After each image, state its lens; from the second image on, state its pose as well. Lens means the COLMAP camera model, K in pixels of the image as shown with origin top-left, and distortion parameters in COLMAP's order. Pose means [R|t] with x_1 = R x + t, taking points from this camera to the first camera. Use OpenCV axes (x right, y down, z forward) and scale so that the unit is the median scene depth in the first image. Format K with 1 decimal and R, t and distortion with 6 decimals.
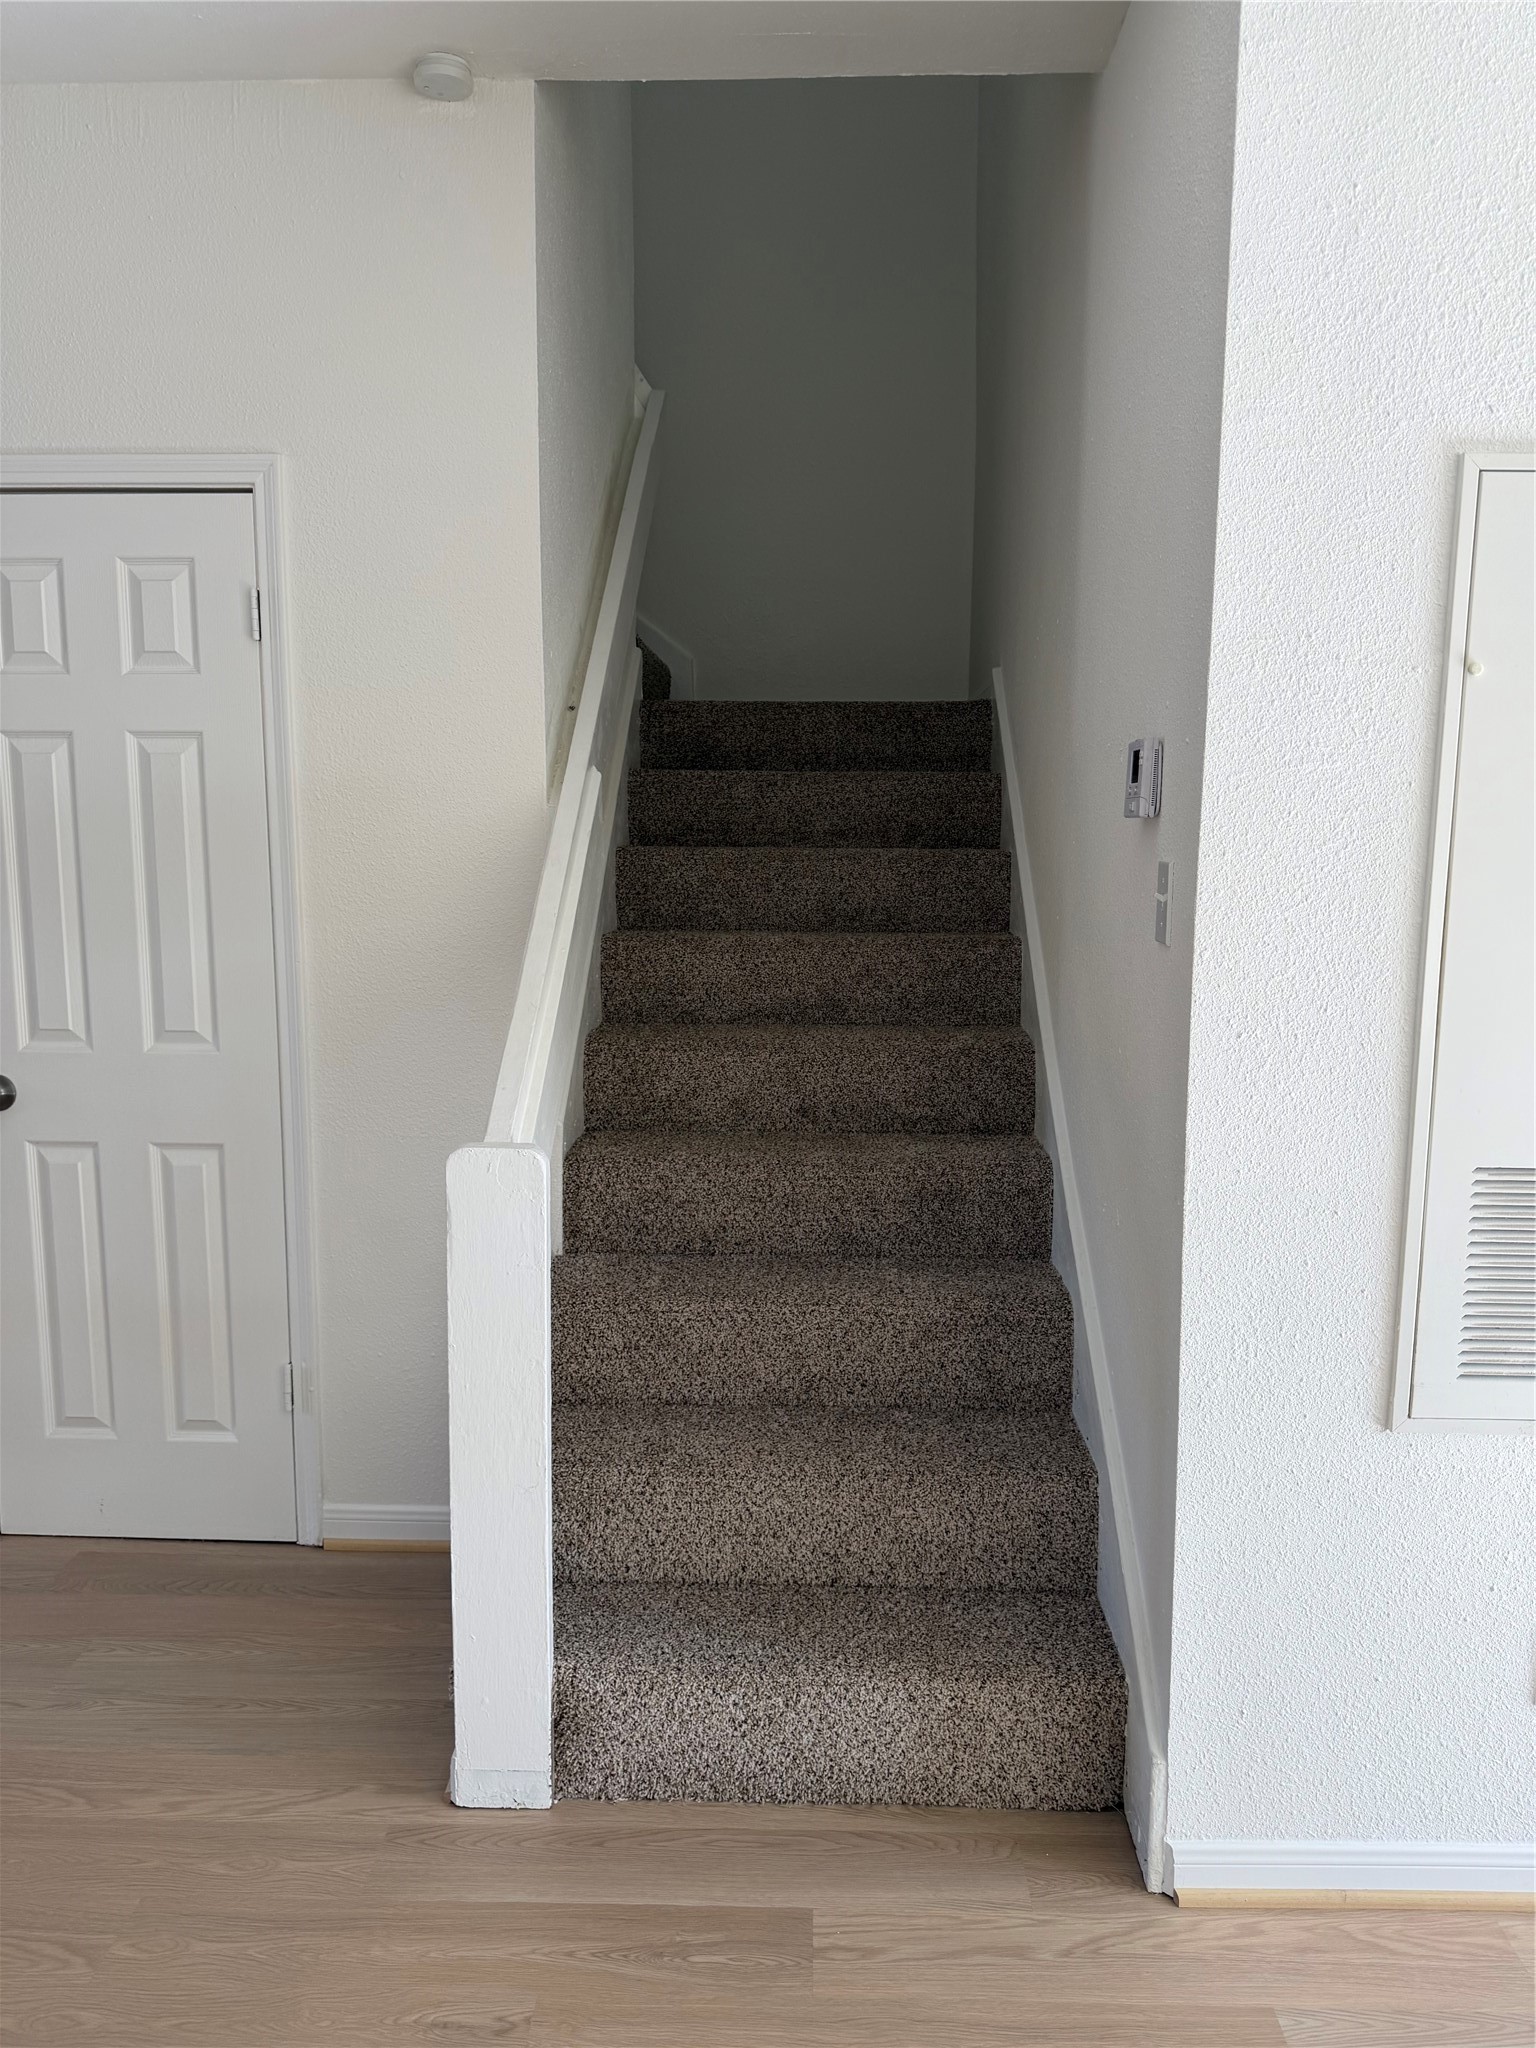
lens RADIAL K [[1454.7, 0, 766.0], [0, 1454.7, 1010.6], [0, 0, 1]] dist [-0.000174, -0.020925]
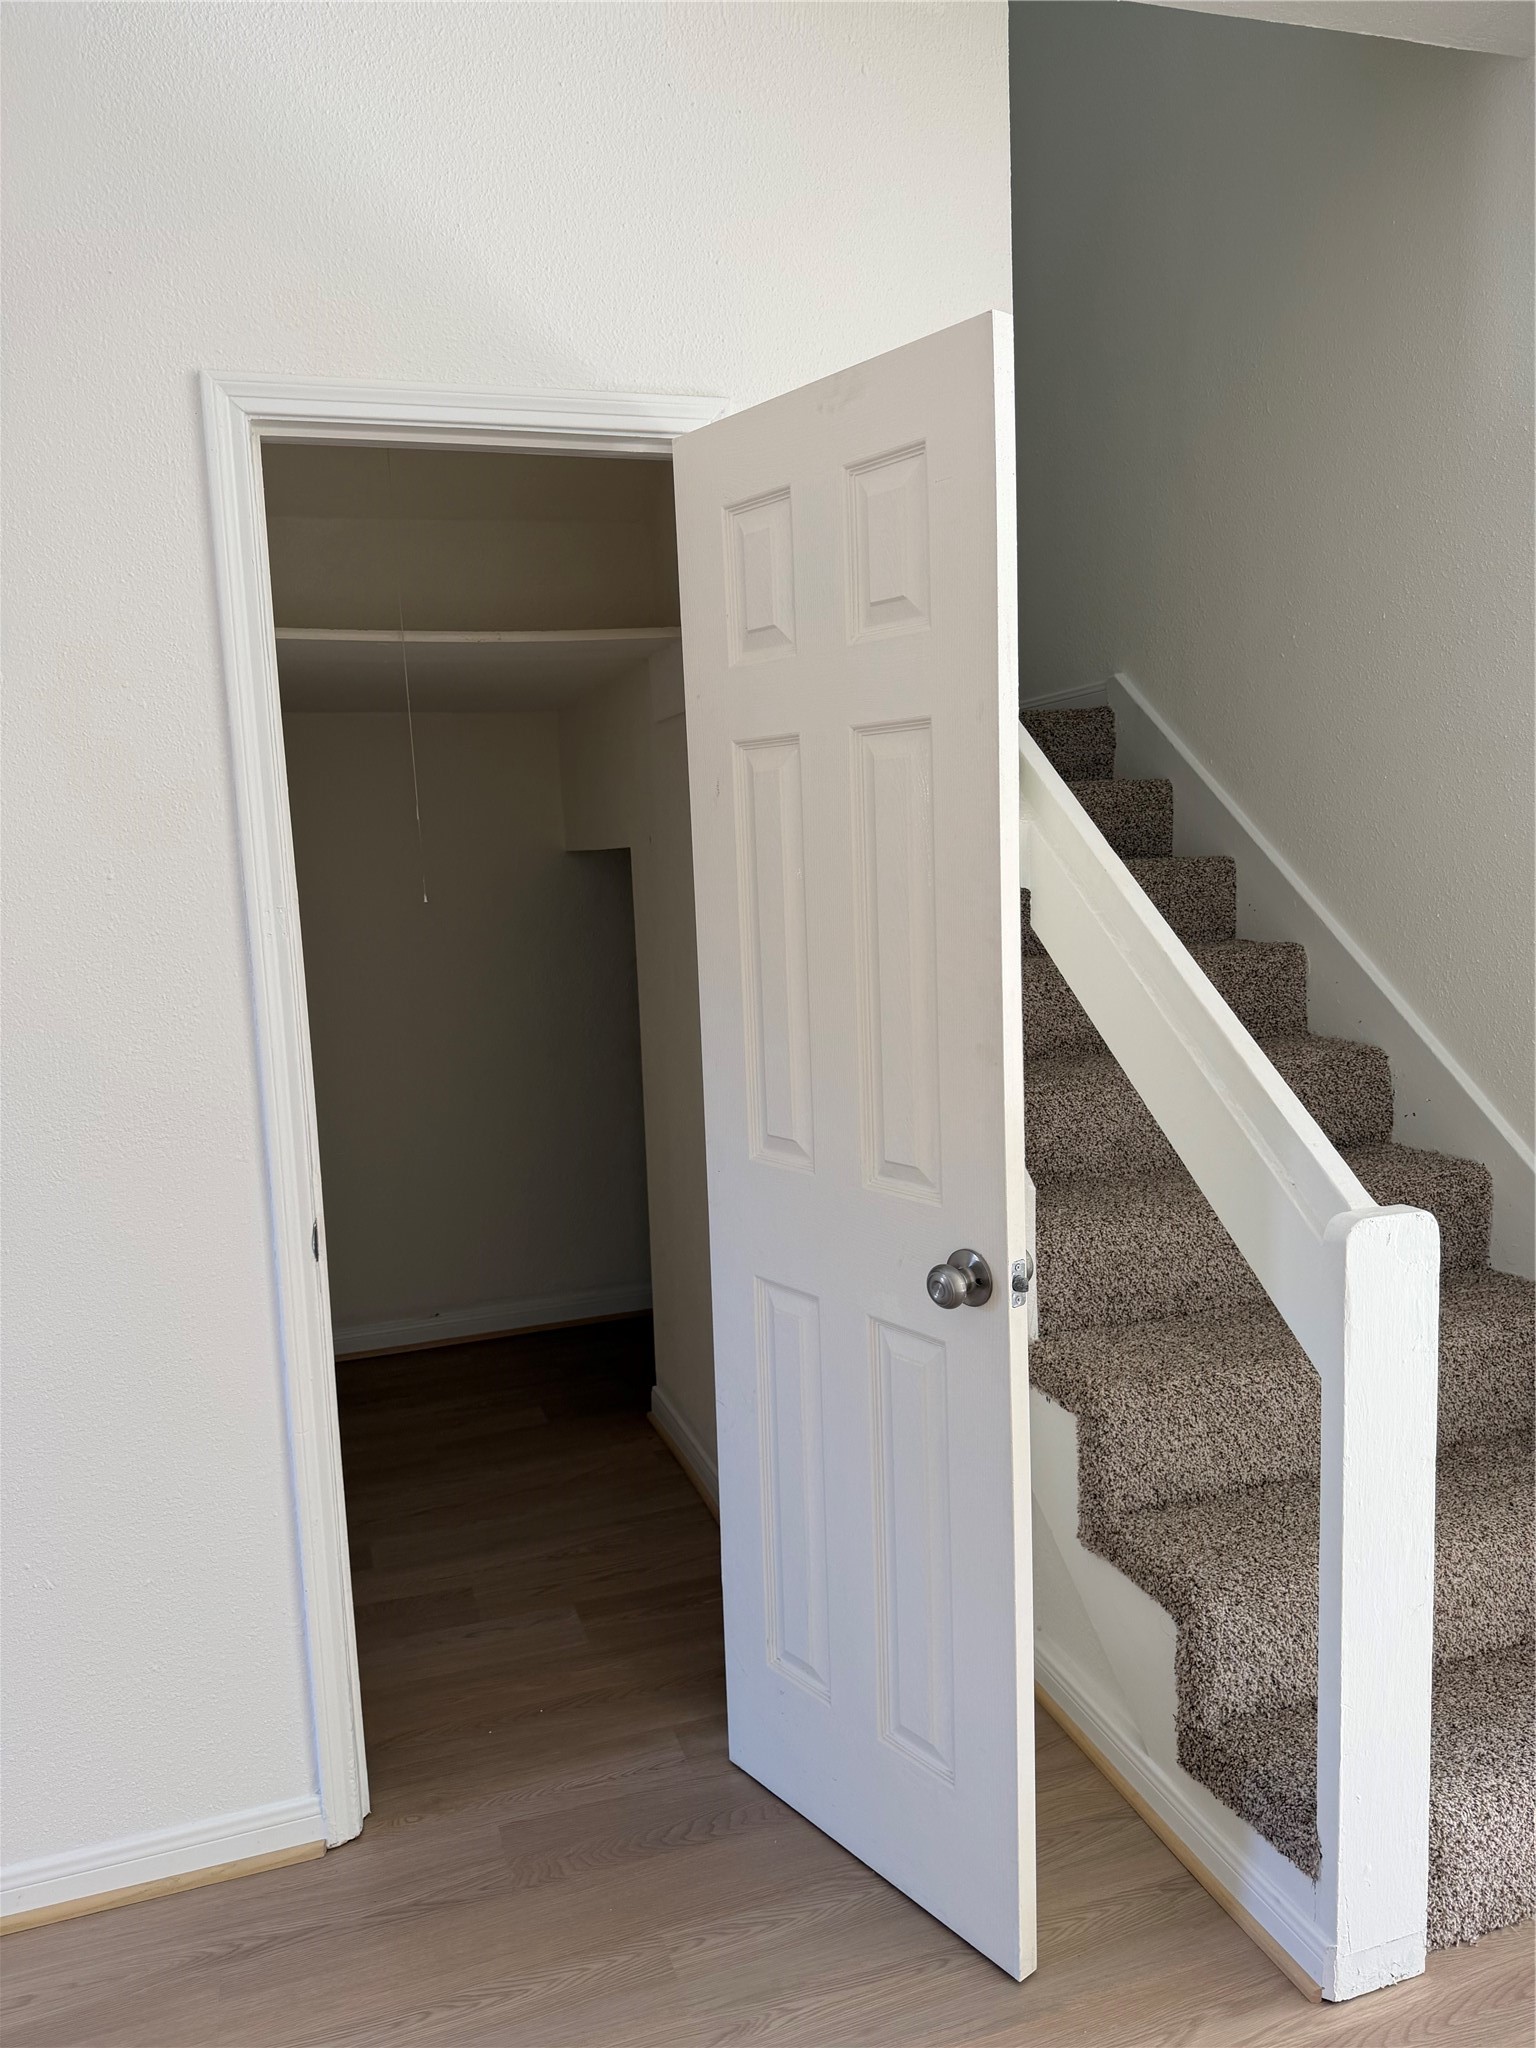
lens RADIAL K [[1454.7, 0, 763.8], [0, 1454.7, 1030.1], [0, 0, 1]] dist [-0.000174, -0.020925]
pose [[0.944116, -0.089315, 0.317283, -0.556148], [0.091021, 0.995804, 0.009474, -0.040084], [-0.316798, 0.019935, 0.948284, 0.223308]]
